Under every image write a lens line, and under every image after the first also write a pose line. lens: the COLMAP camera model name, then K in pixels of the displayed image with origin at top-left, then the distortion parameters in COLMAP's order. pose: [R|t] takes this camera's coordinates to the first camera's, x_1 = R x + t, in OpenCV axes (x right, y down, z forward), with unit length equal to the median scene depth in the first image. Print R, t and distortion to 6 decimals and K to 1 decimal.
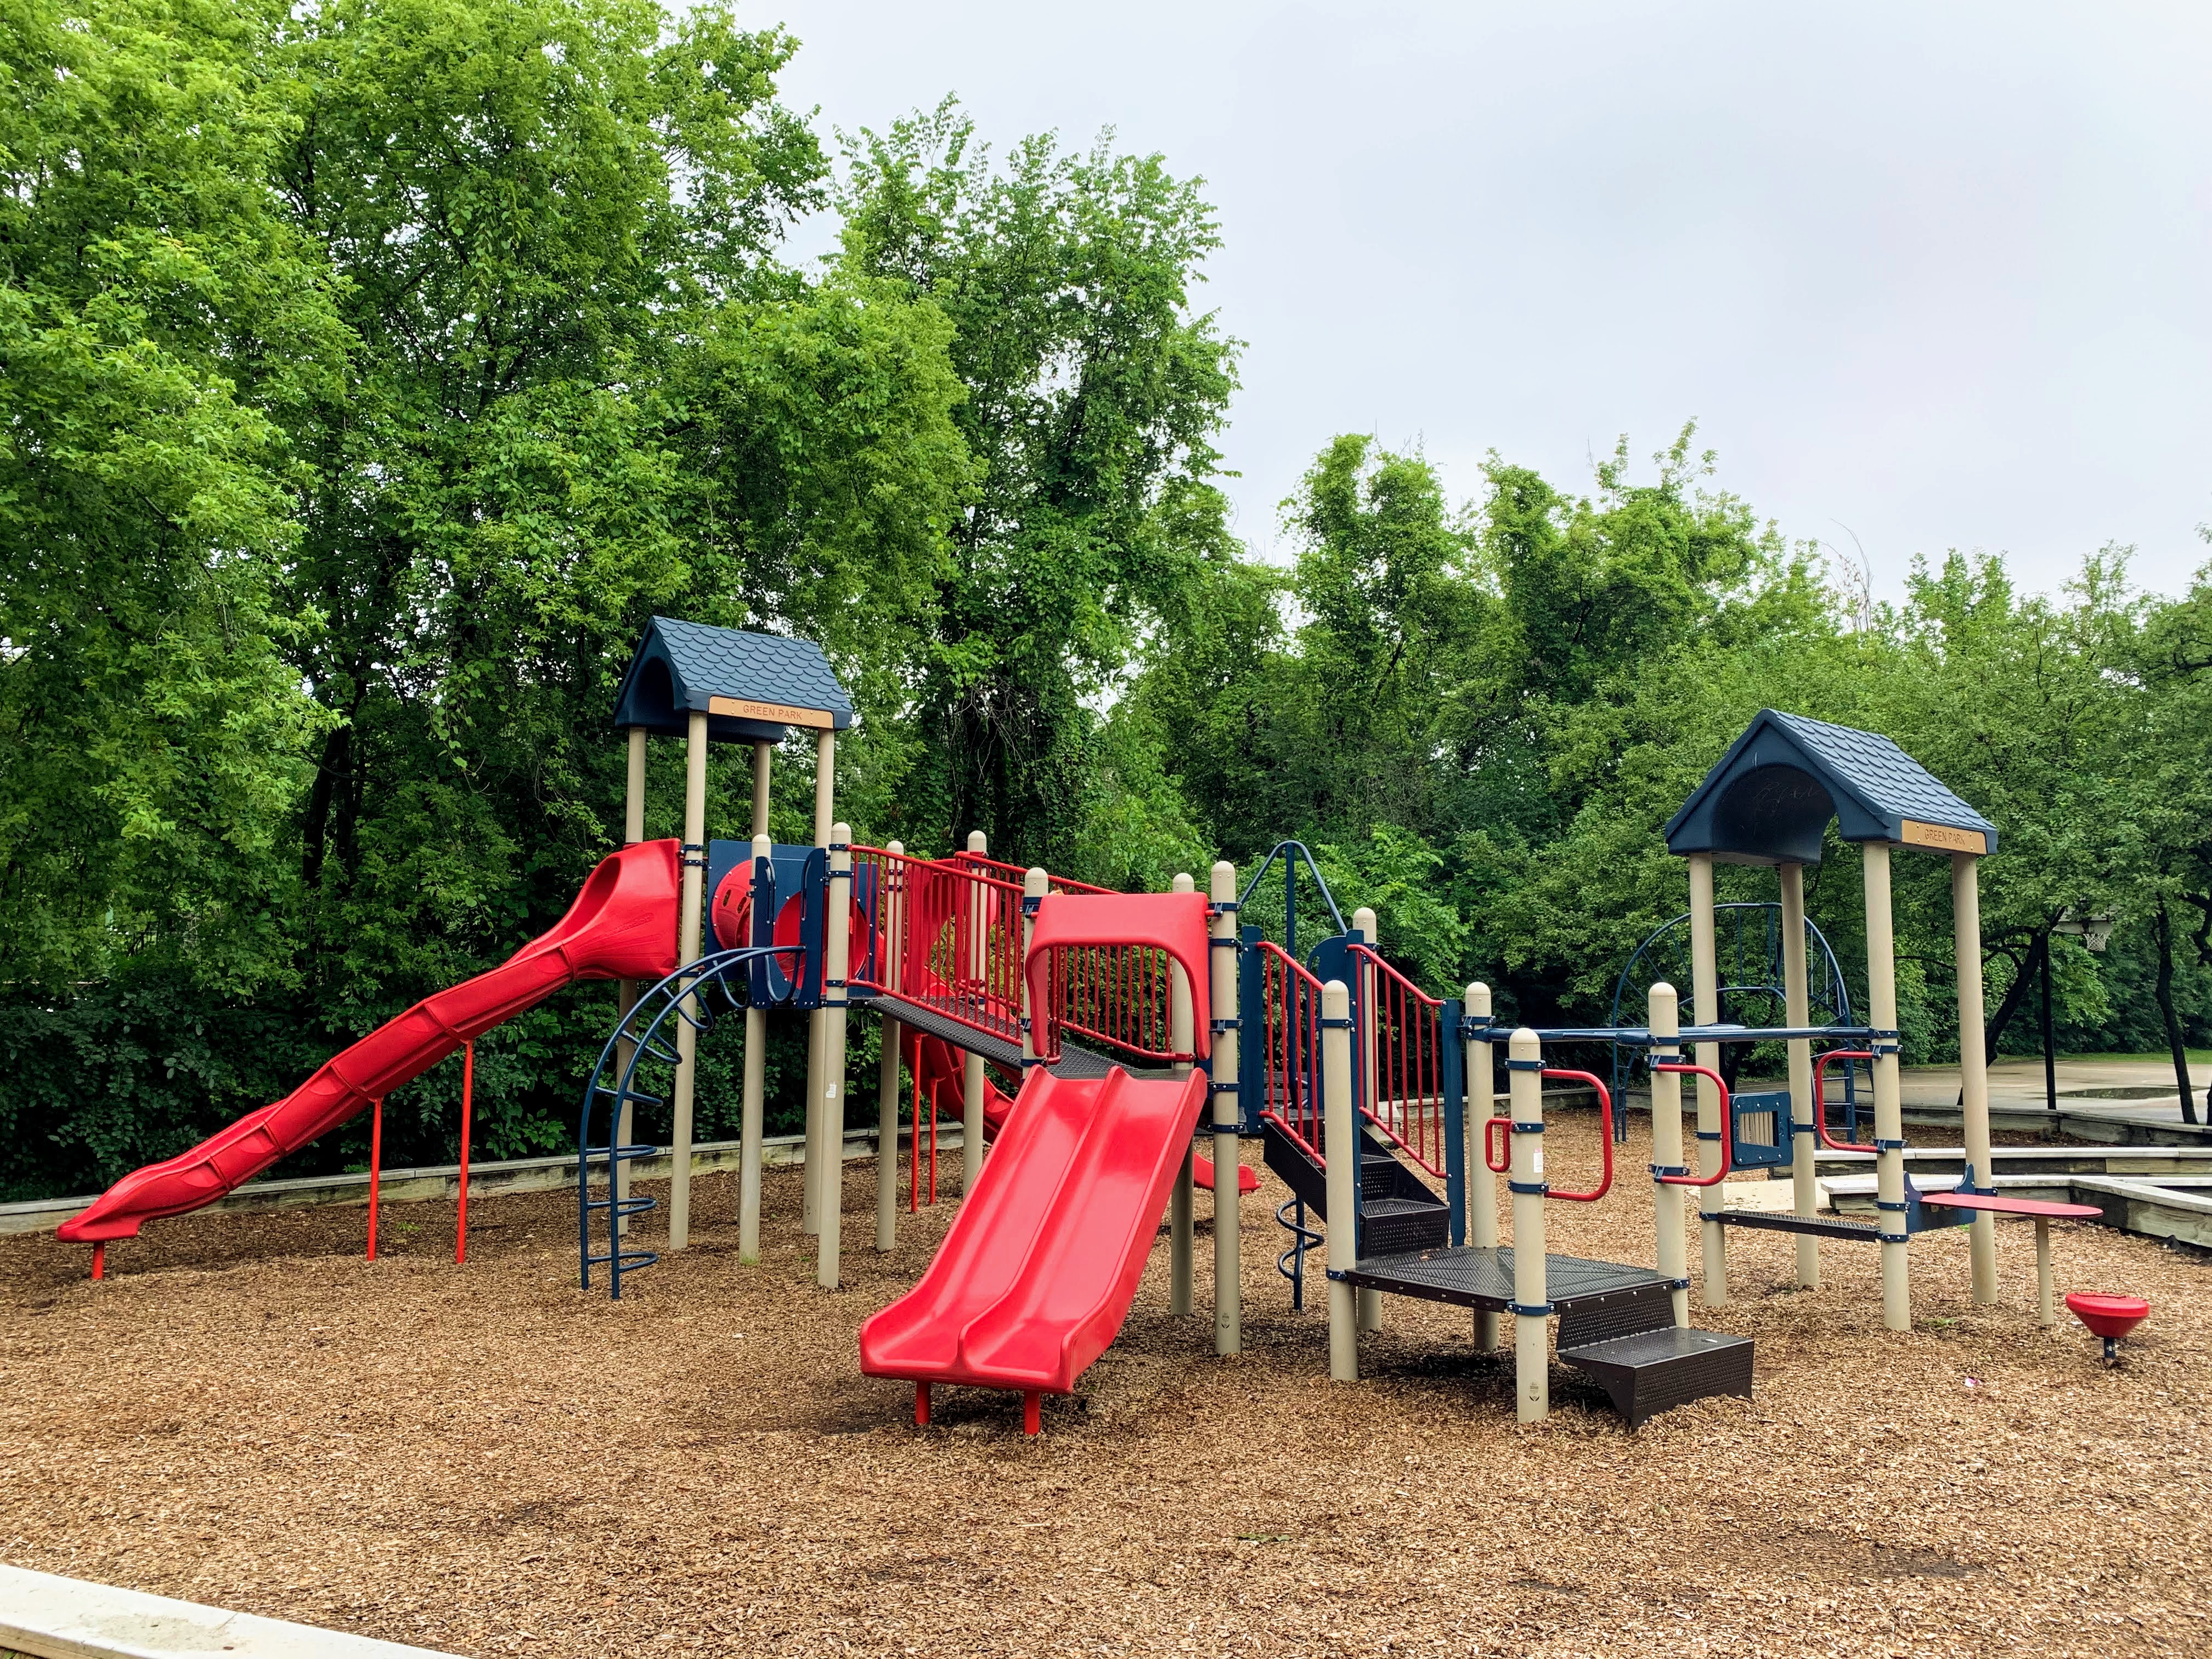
lens RADIAL K [[1672.4, 0, 1092.3], [0, 1672.4, 809.1], [0, 0, 1]] dist [0.023406, -0.021765]
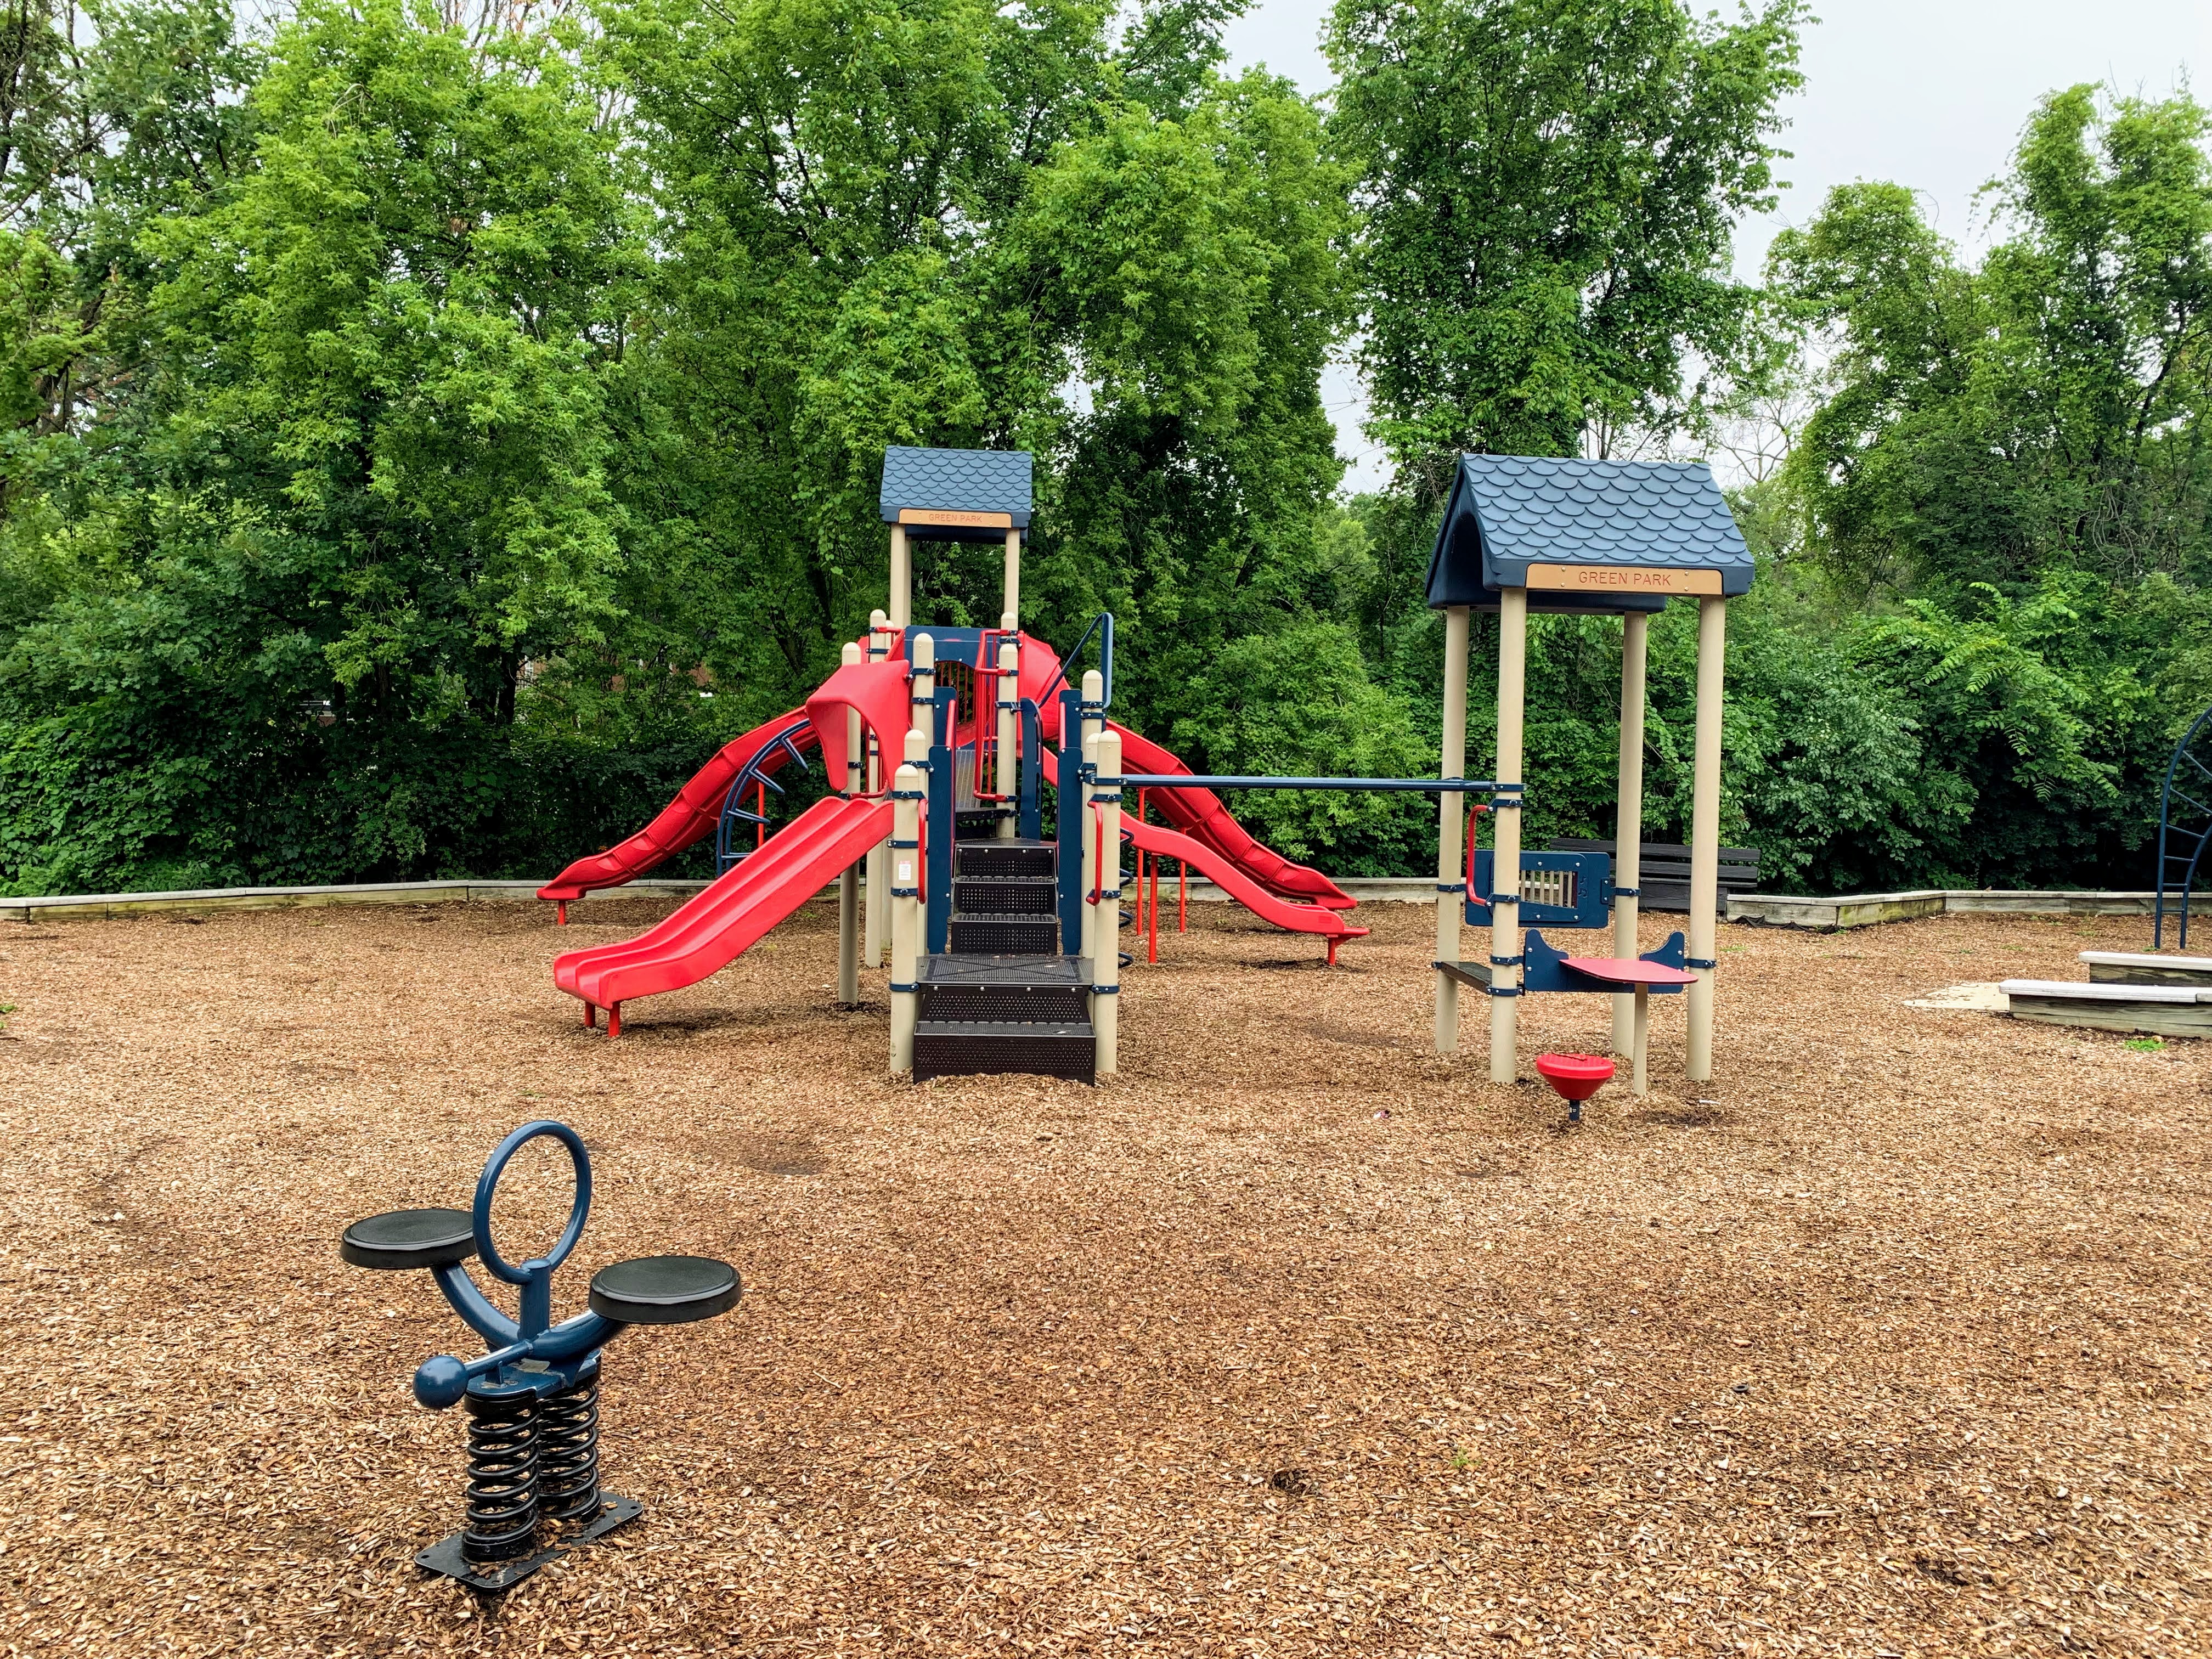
lens RADIAL K [[1672.4, 0, 1100.4], [0, 1672.4, 828.5], [0, 0, 1]] dist [0.023406, -0.021765]
pose [[0.811386, 0.037535, -0.583305, 0.498852], [0.046405, 0.990650, 0.128296, 0.012122], [0.582666, -0.131166, 0.802057, 0.045223]]
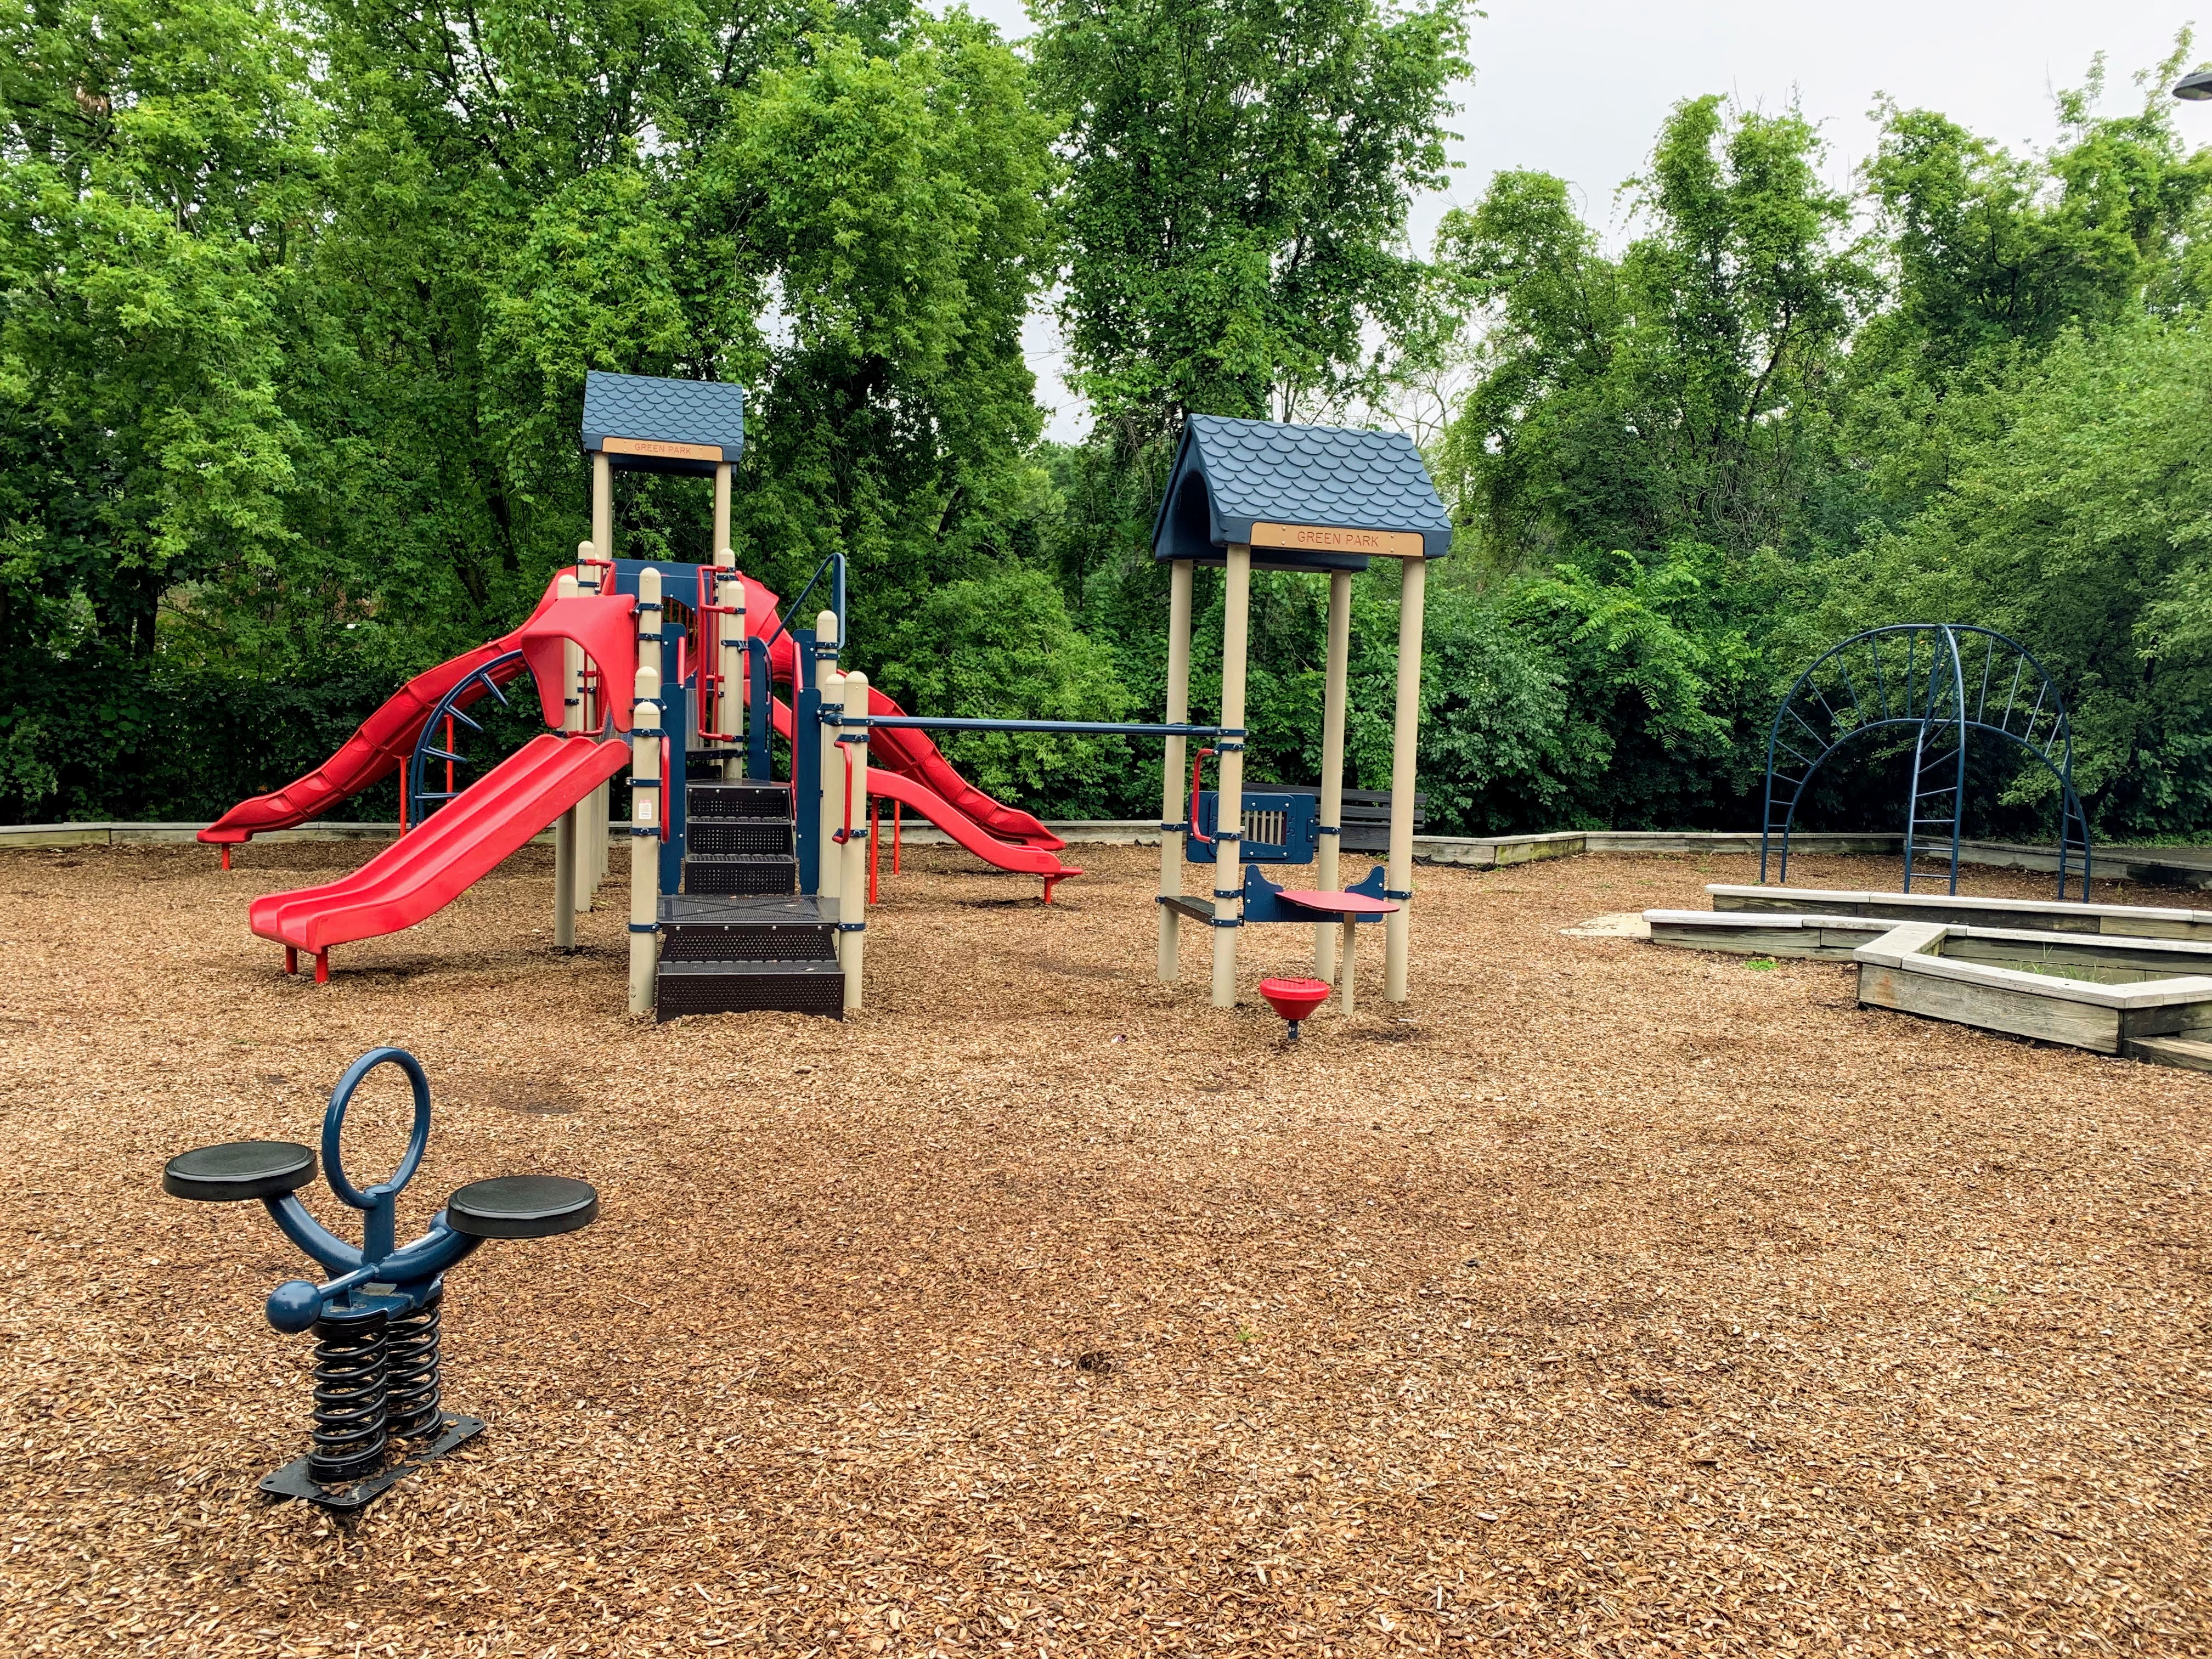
lens RADIAL K [[1672.4, 0, 1103.6], [0, 1672.4, 825.3], [0, 0, 1]] dist [0.023406, -0.021765]
pose [[0.908704, 0.055306, -0.413762, 0.488337], [0.015051, 0.986199, 0.164877, 0.010814], [0.417170, -0.156052, 0.895330, 0.018896]]
